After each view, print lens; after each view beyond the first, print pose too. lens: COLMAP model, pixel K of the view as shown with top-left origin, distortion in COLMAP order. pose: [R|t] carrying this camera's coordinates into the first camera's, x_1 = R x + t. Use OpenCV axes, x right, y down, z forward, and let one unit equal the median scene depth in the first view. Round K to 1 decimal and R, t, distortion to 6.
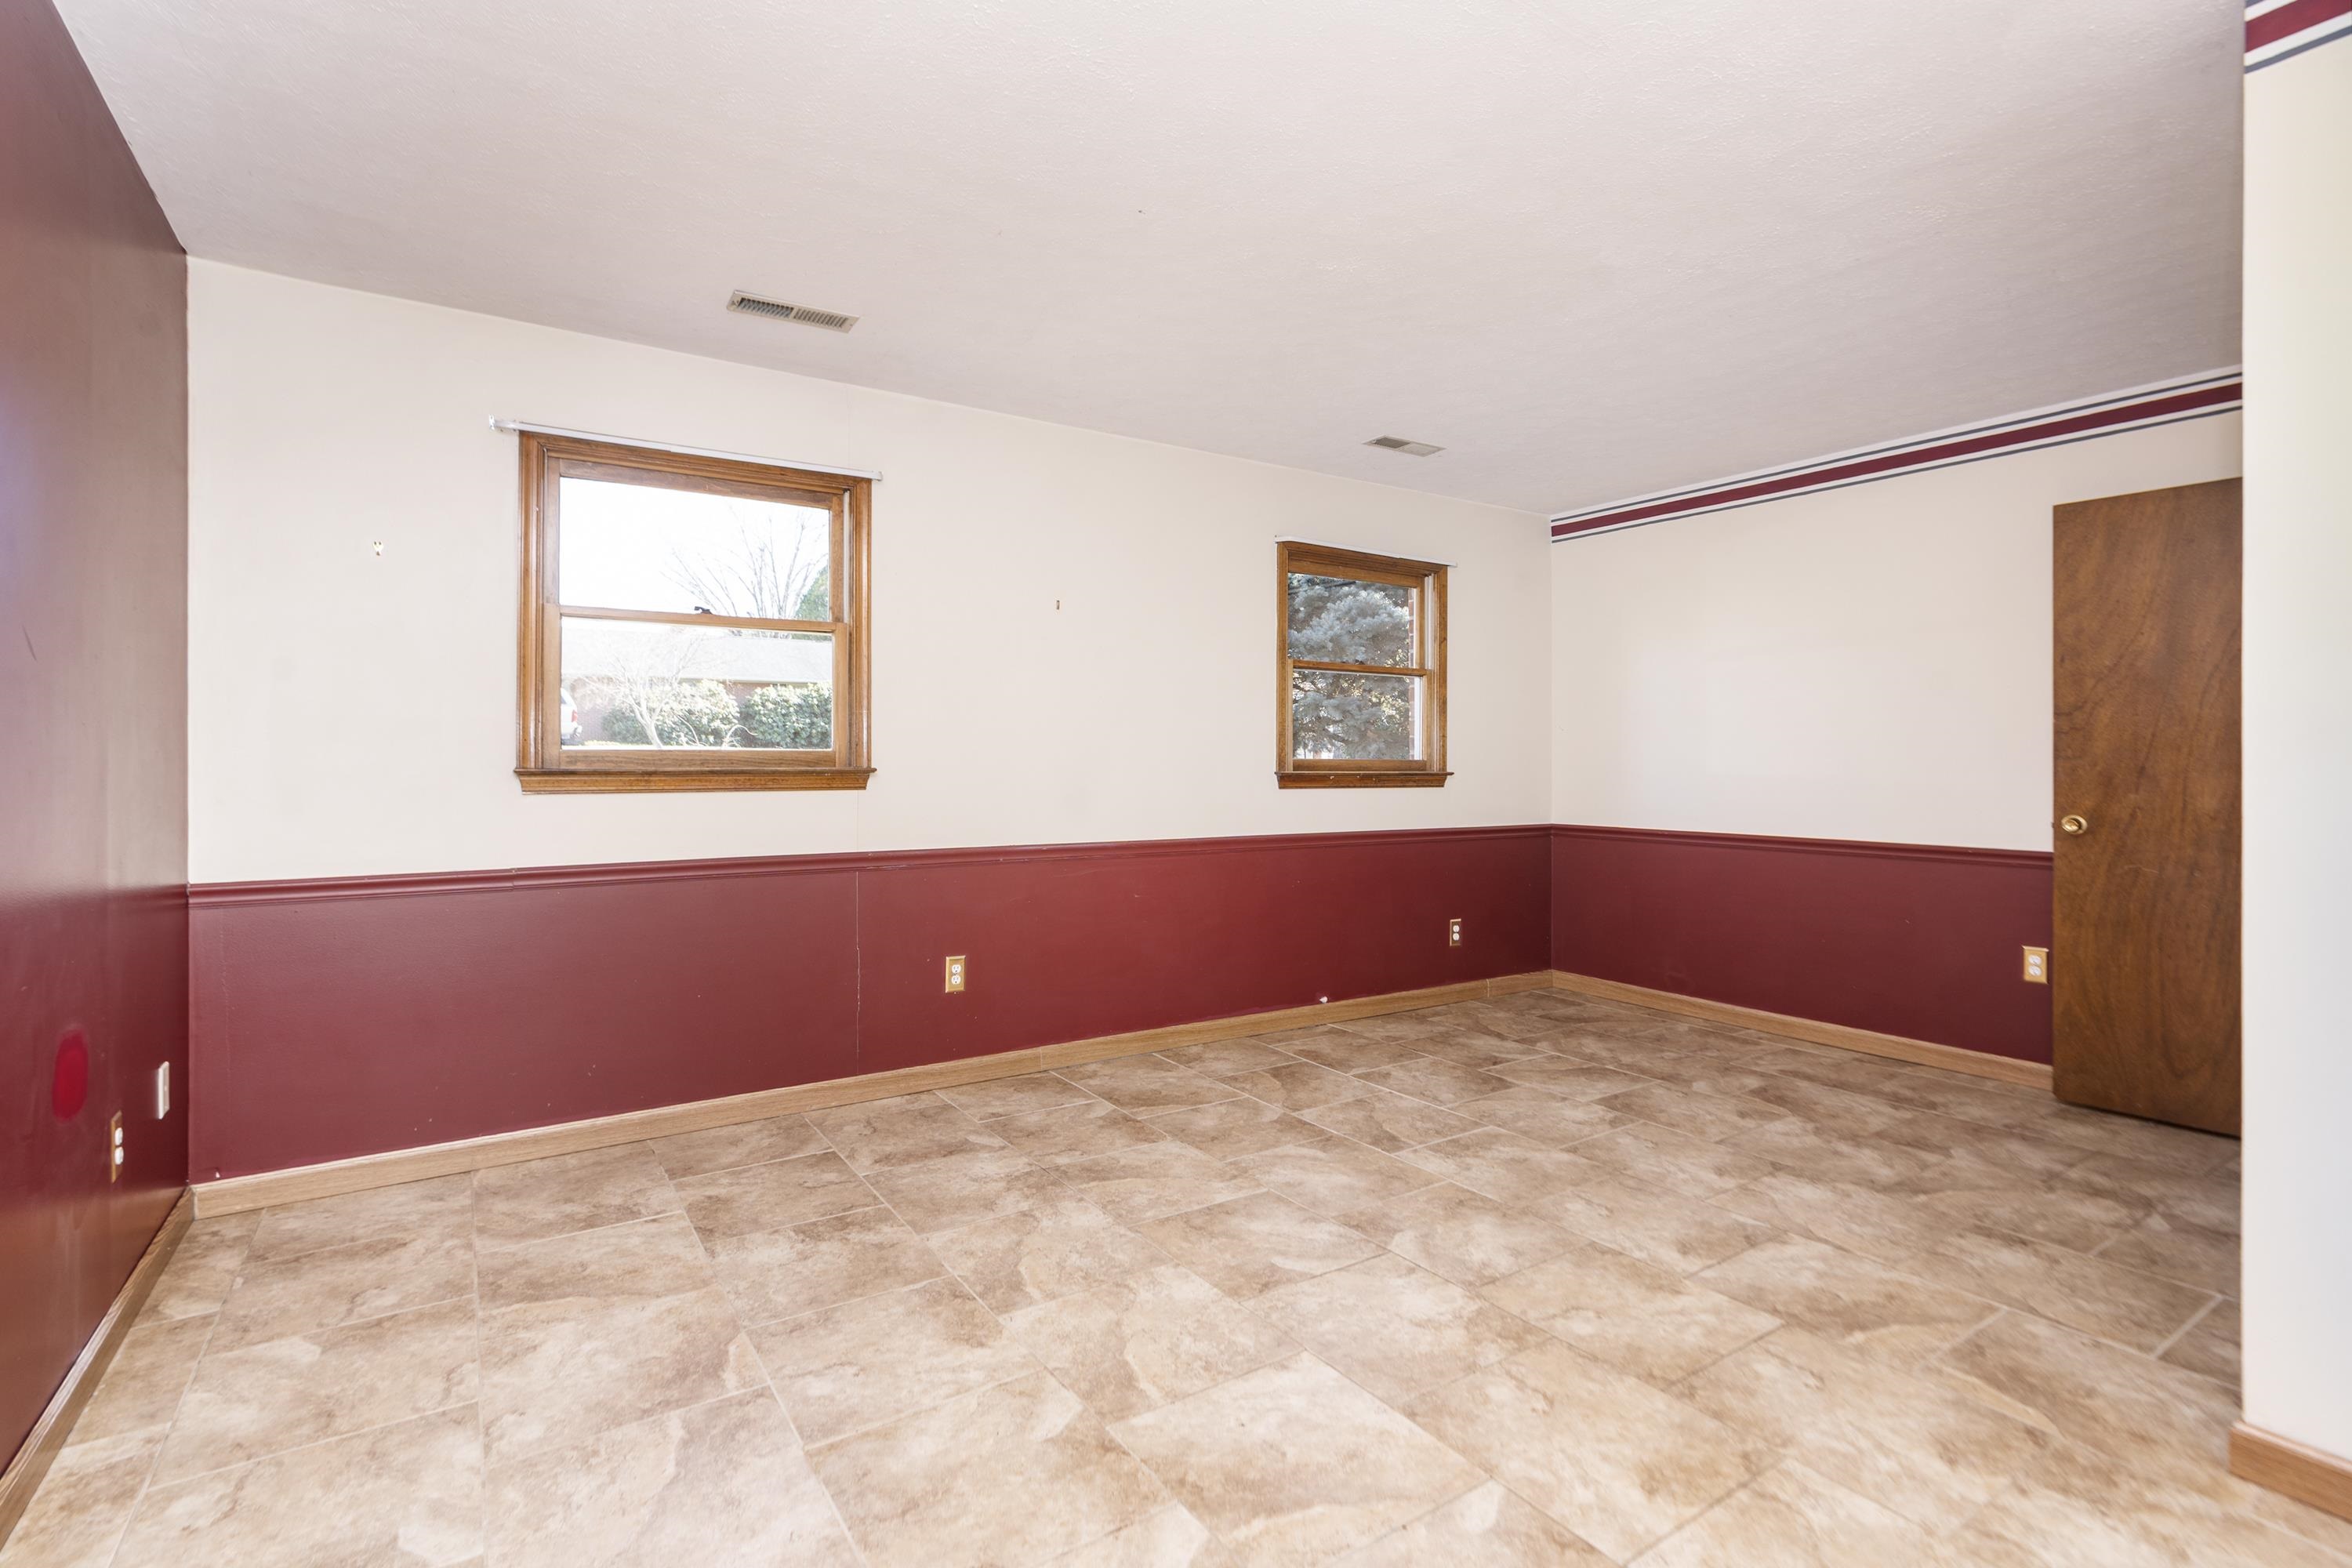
lens RADIAL K [[1083.2, 0, 1171.9], [0, 1083.2, 768.3], [0, 0, 1]] dist [0.002664, 0.000561]
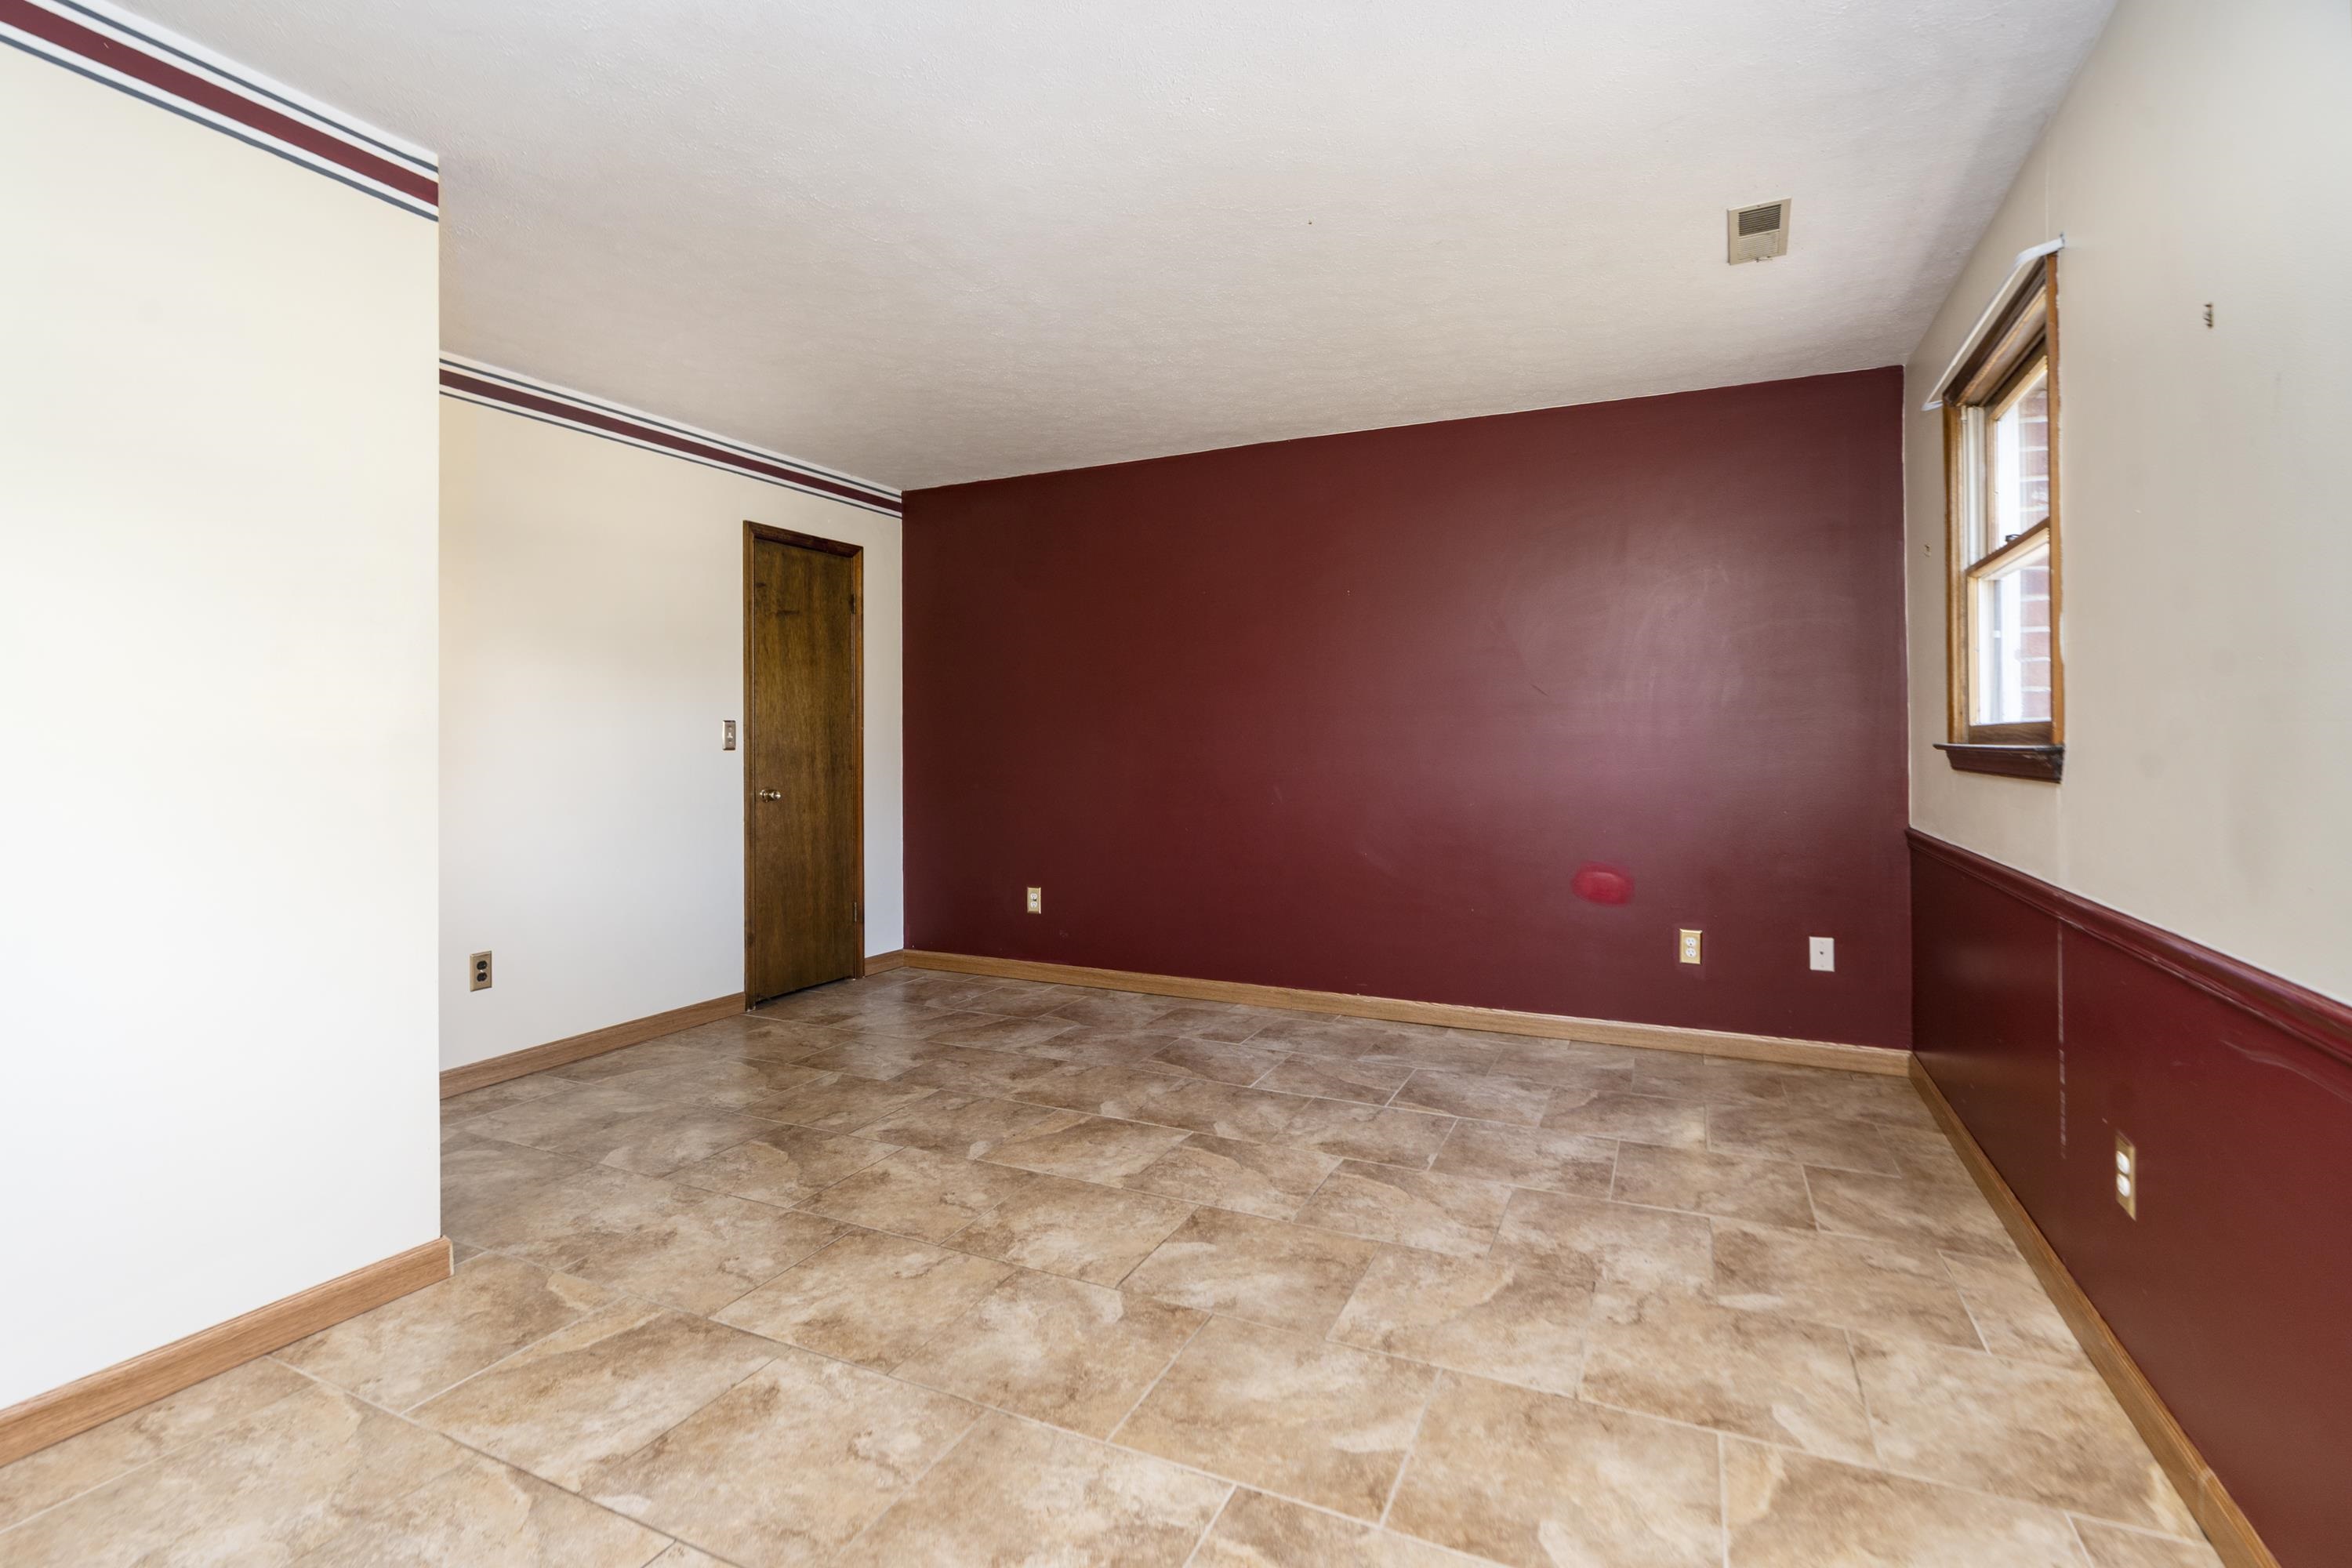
lens RADIAL K [[1083.2, 0, 1175.0], [0, 1083.2, 763.9], [0, 0, 1]] dist [0.002664, 0.000561]
pose [[-0.852323, 0.011813, -0.522882, 0.645842], [-0.000623, 0.999721, 0.023601, -0.007917], [0.523015, 0.020441, -0.852078, 1.846859]]
